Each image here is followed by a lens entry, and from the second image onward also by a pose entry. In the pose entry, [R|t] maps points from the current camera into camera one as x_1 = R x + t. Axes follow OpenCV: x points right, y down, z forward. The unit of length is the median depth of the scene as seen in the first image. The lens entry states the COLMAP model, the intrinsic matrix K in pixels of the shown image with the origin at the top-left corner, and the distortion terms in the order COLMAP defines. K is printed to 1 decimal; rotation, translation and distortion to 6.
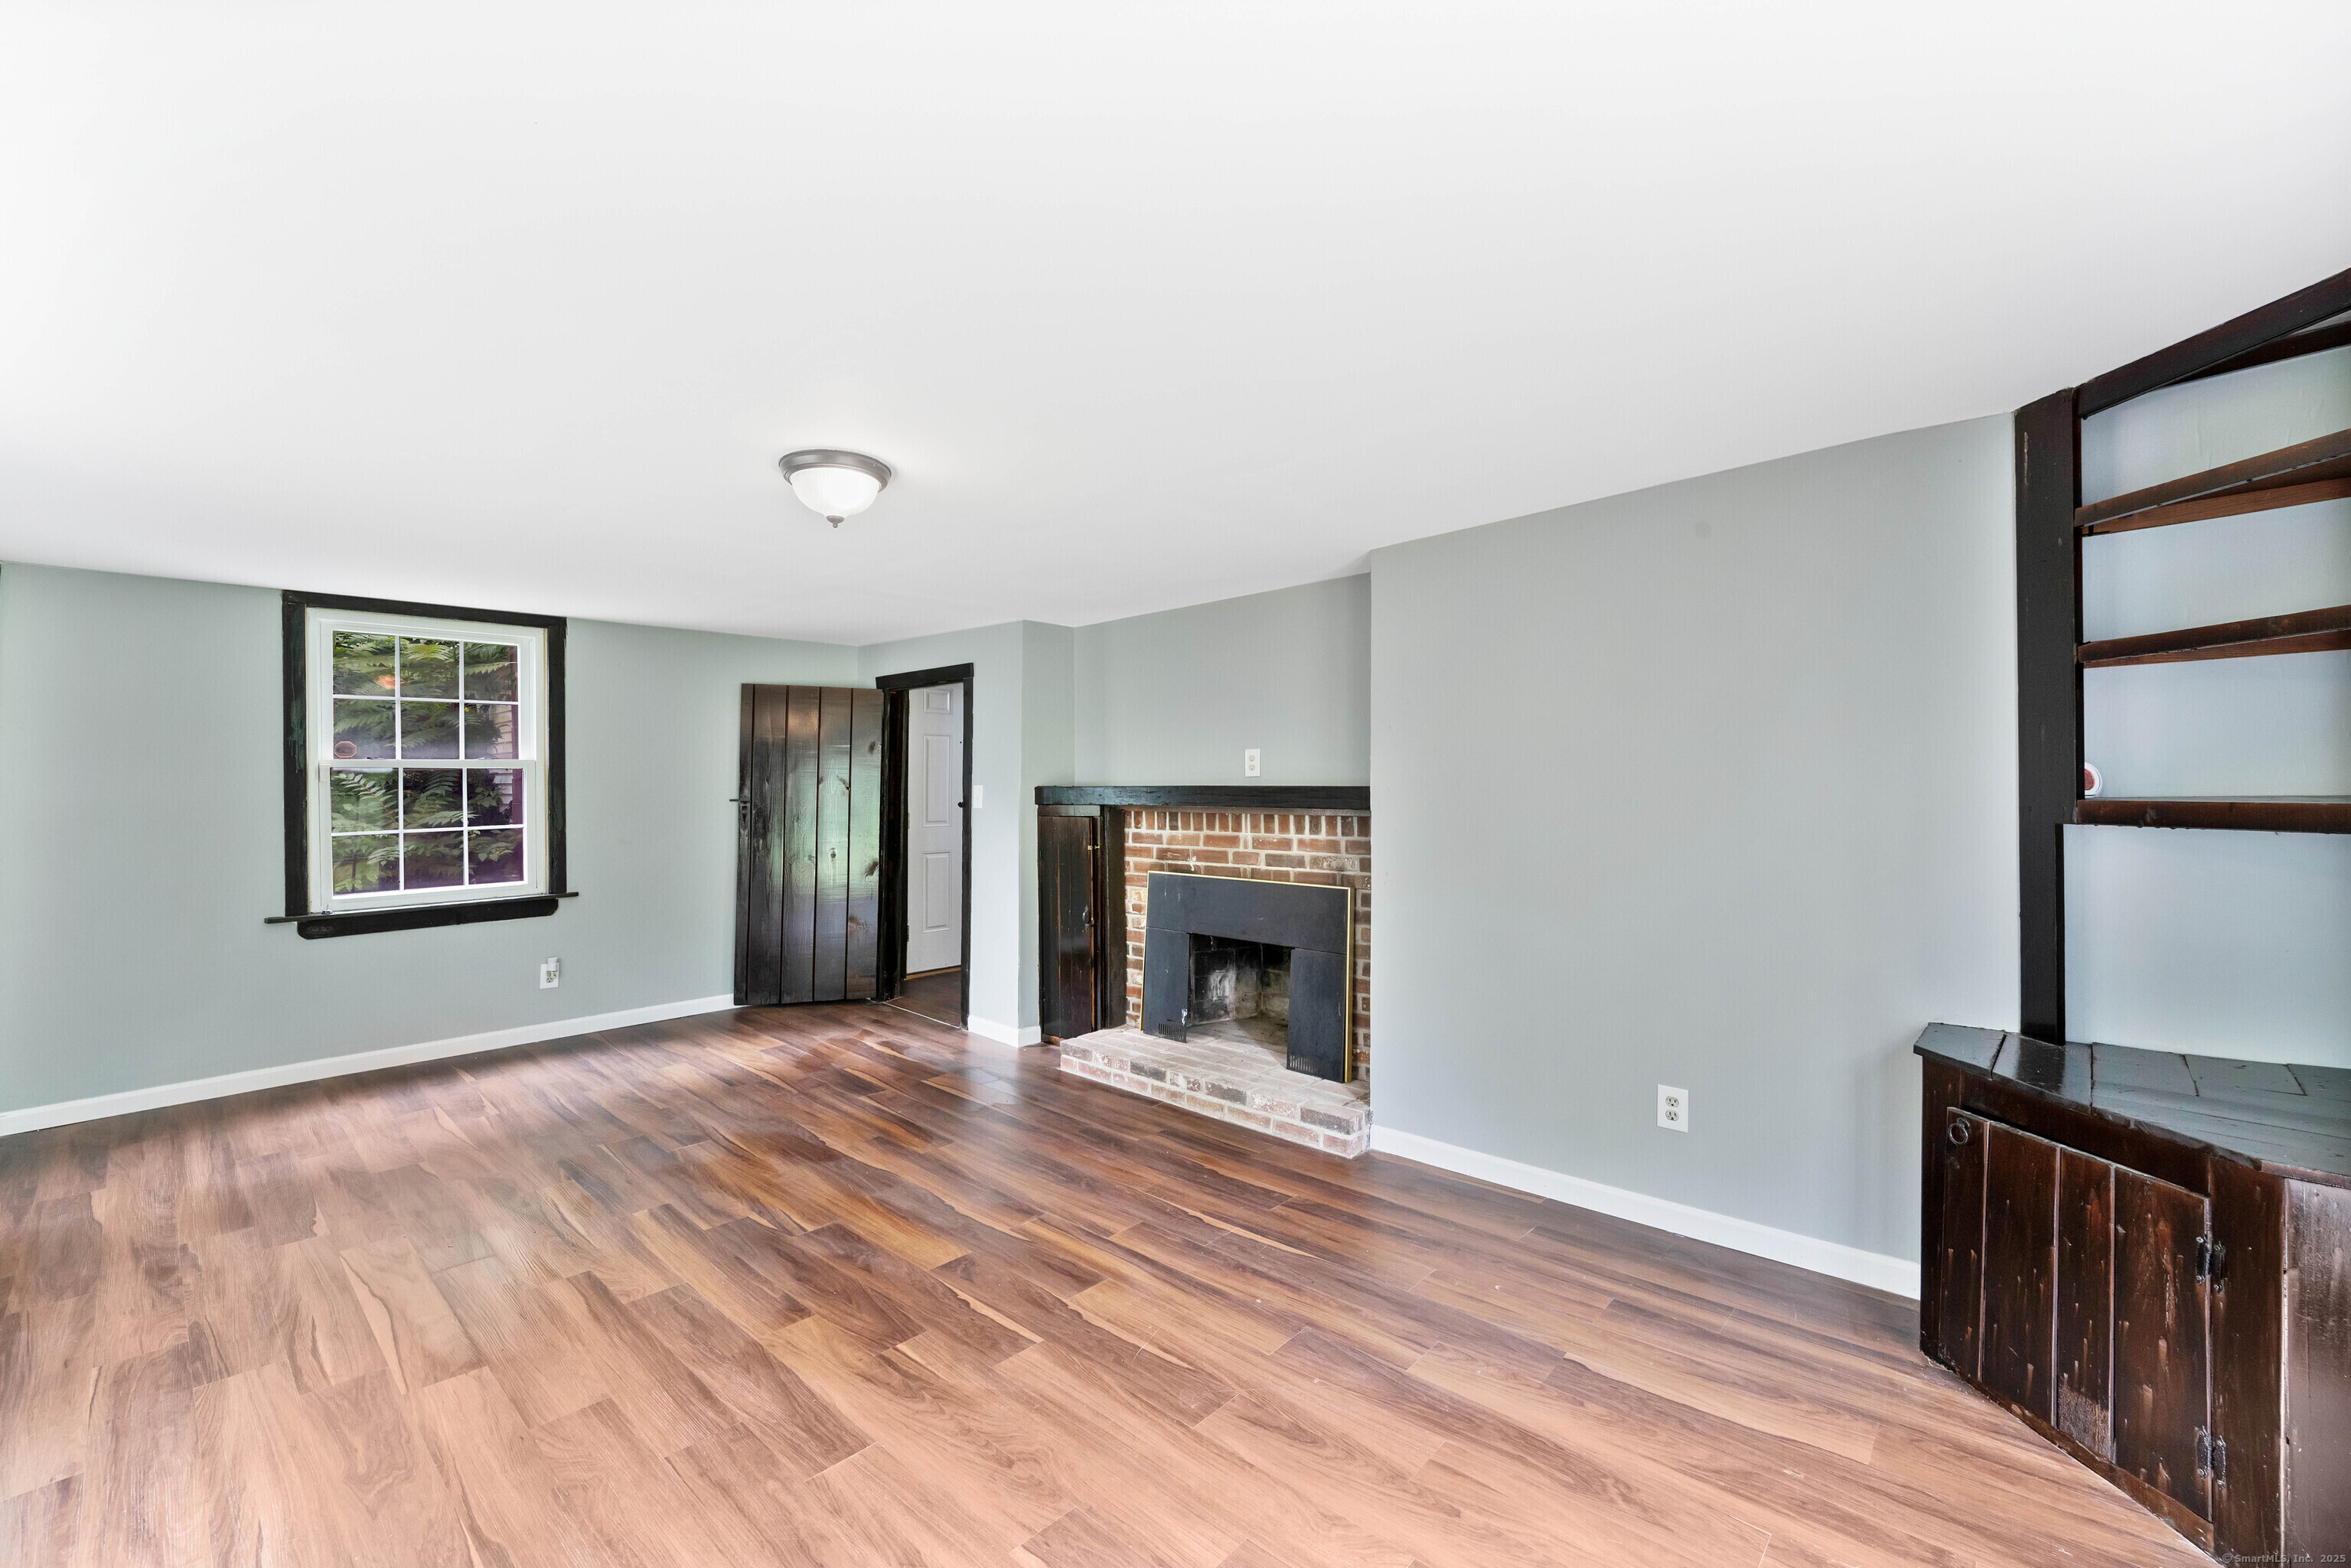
lens RADIAL K [[931.1, 0, 1175.5], [0, 931.1, 784.0], [0, 0, 1]] dist [-0.000235, -0.000033]
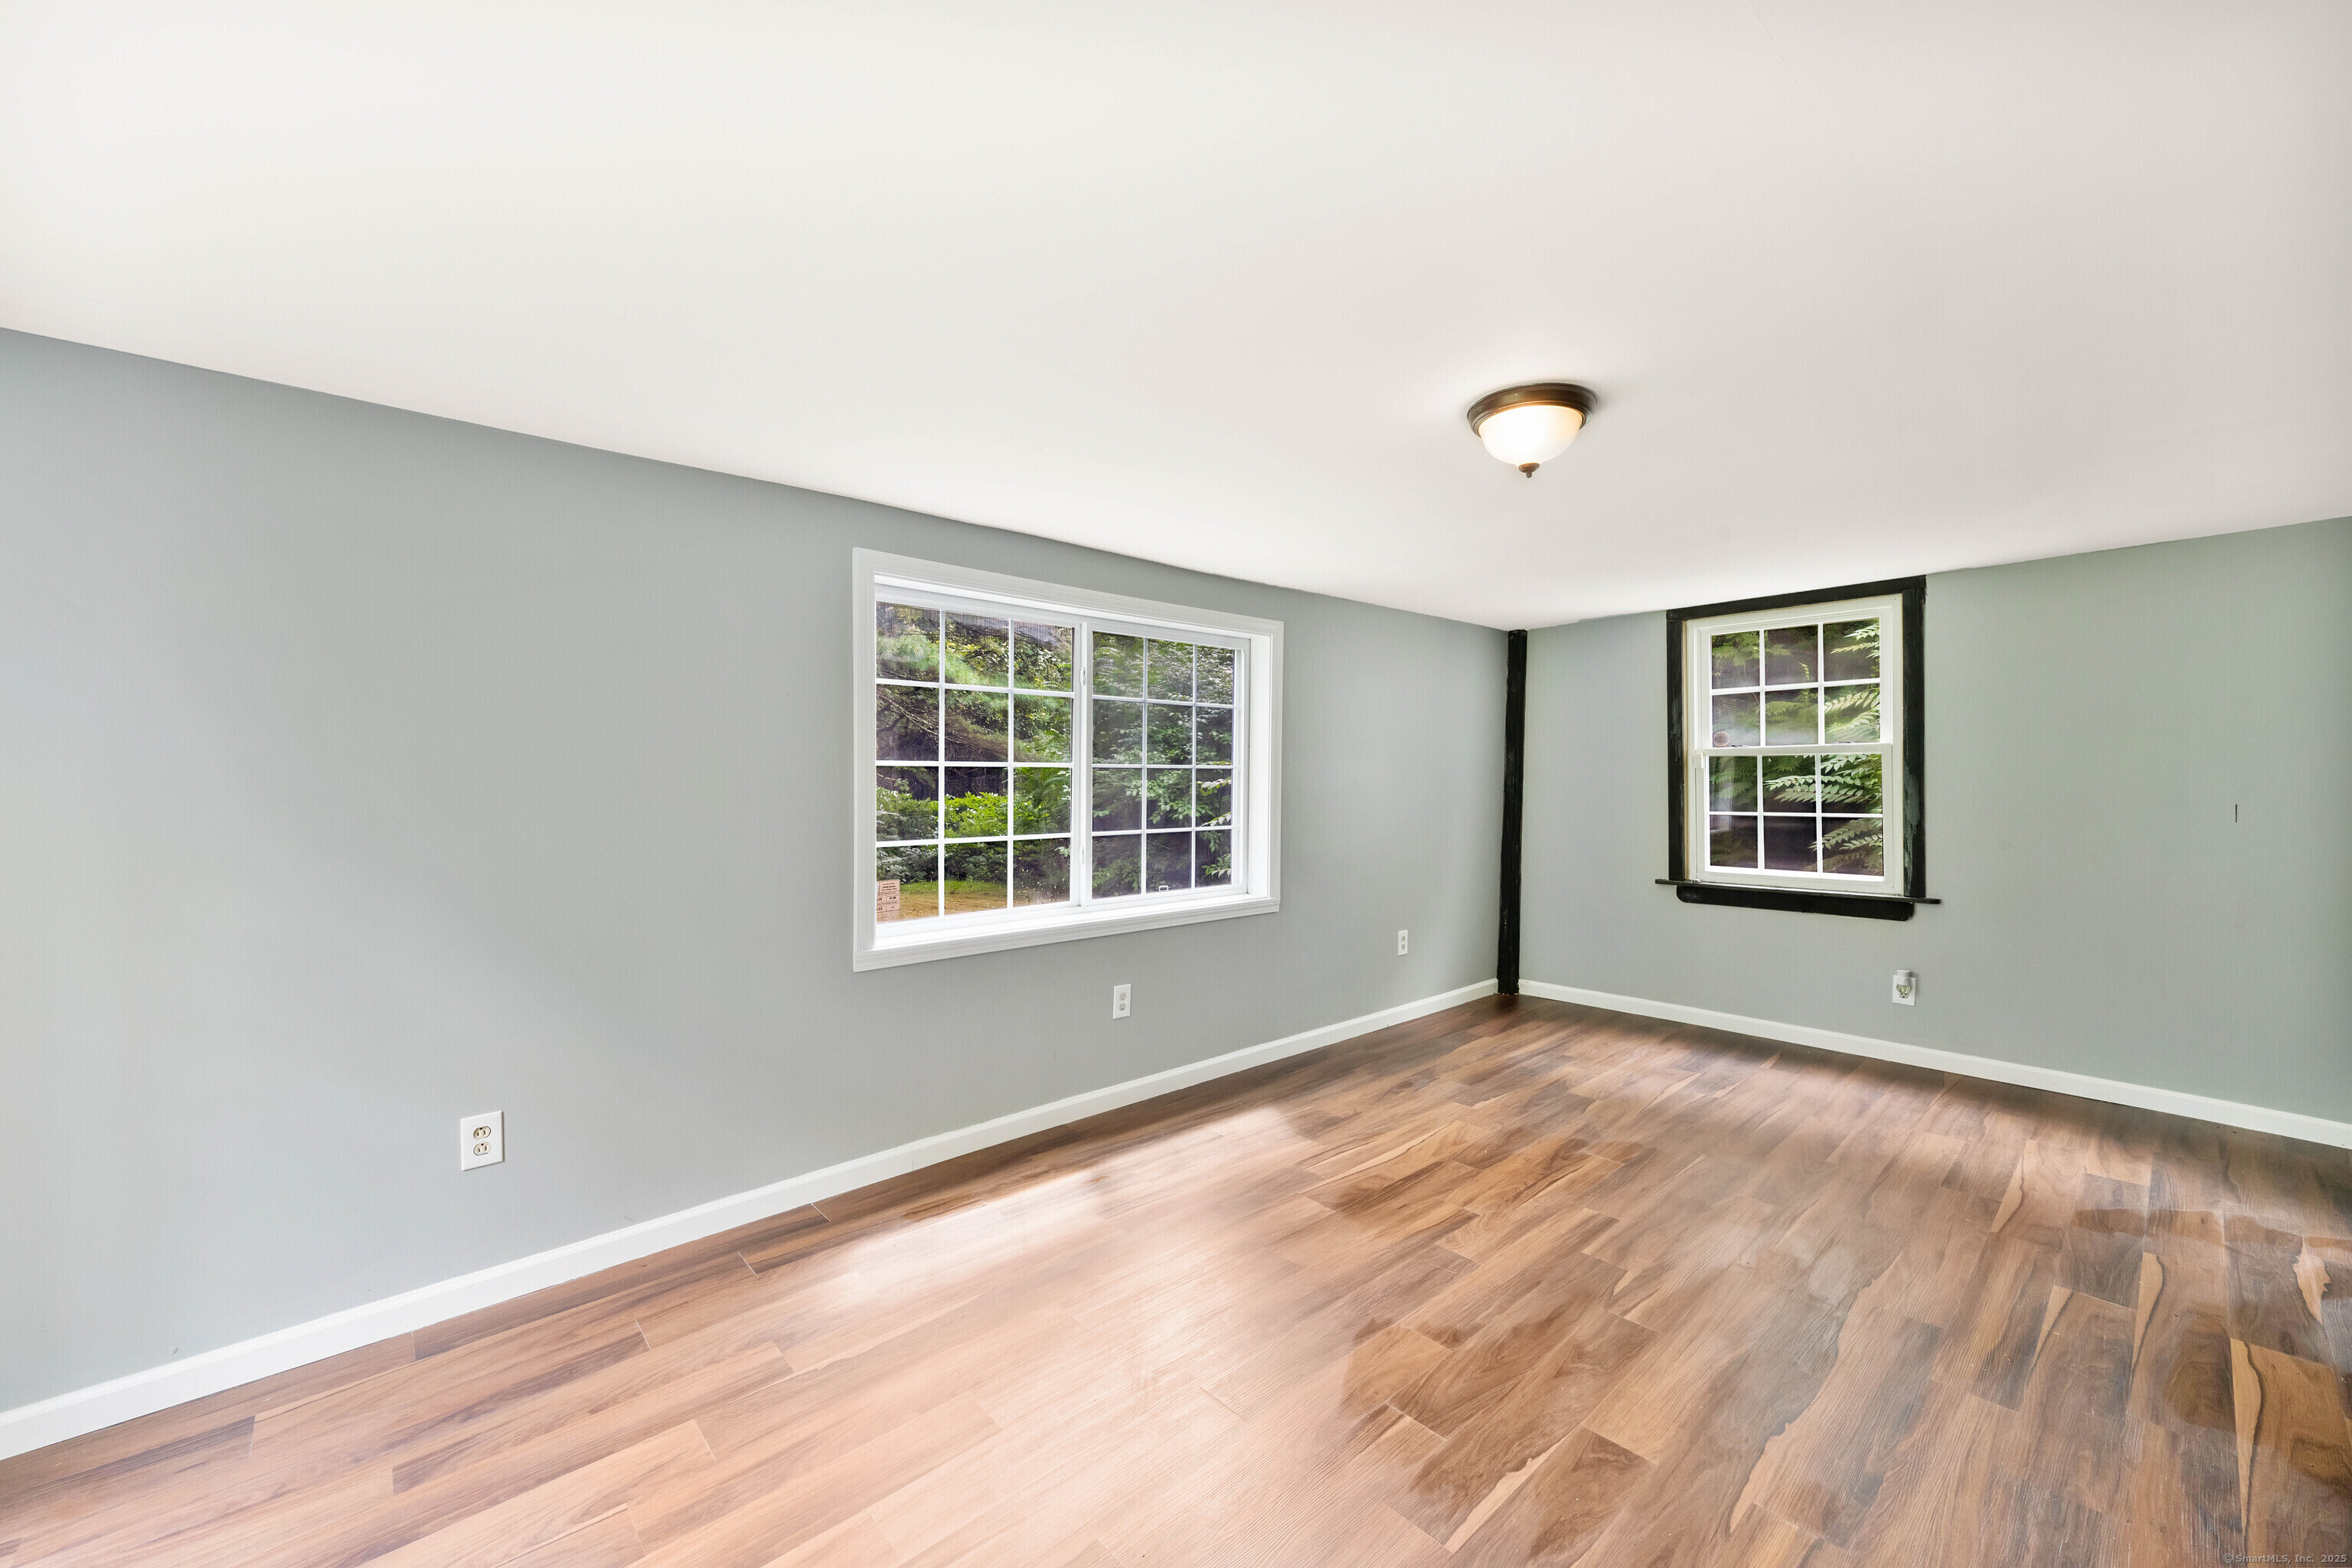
lens RADIAL K [[947.4, 0, 1155.2], [0, 947.4, 764.3], [0, 0, 1]] dist [0.002095, 0.000464]
pose [[-0.102254, -0.002771, -0.994754, 0.347376], [0.003696, 0.999988, -0.003166, -0.006605], [0.994751, -0.004000, -0.102242, 0.480789]]
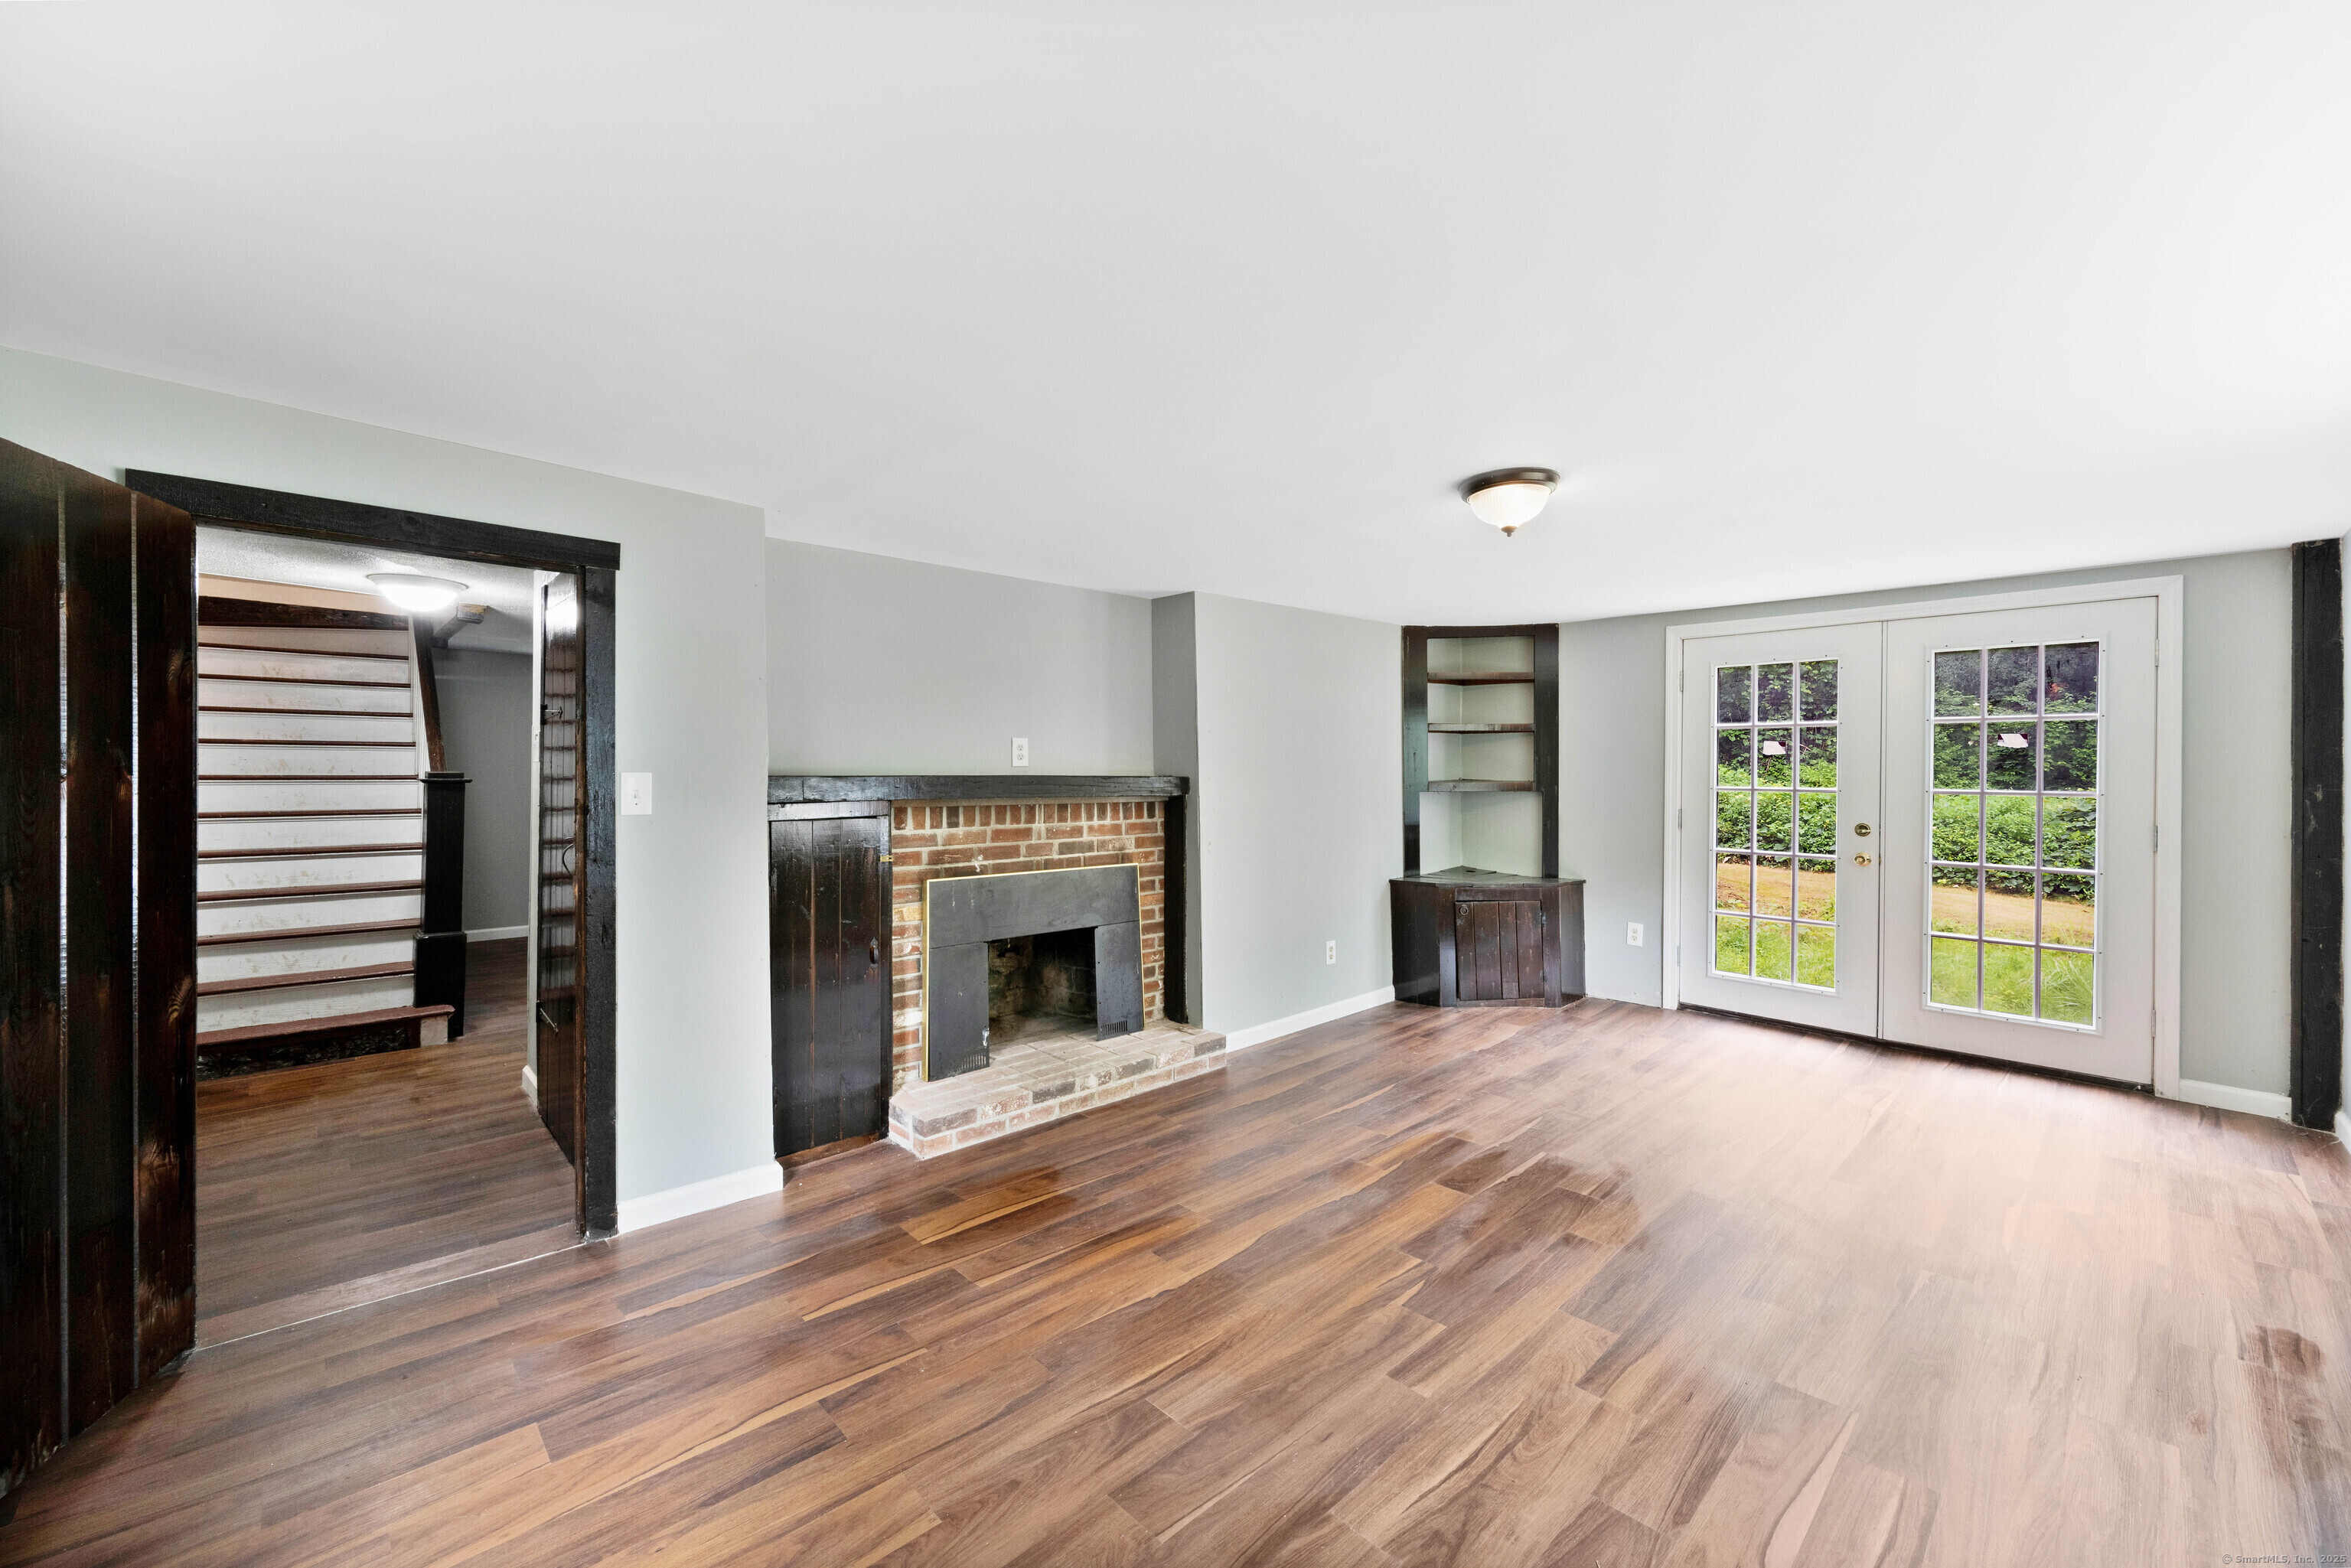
lens RADIAL K [[947.0, 0, 1154.7], [0, 947.0, 764.3], [0, 0, 1]] dist [0.002095, 0.000464]
pose [[0.079417, 0.016400, 0.996707, -0.963416], [-0.004885, 0.999859, -0.016063, 0.005455], [-0.996830, -0.003594, 0.079486, 0.847931]]
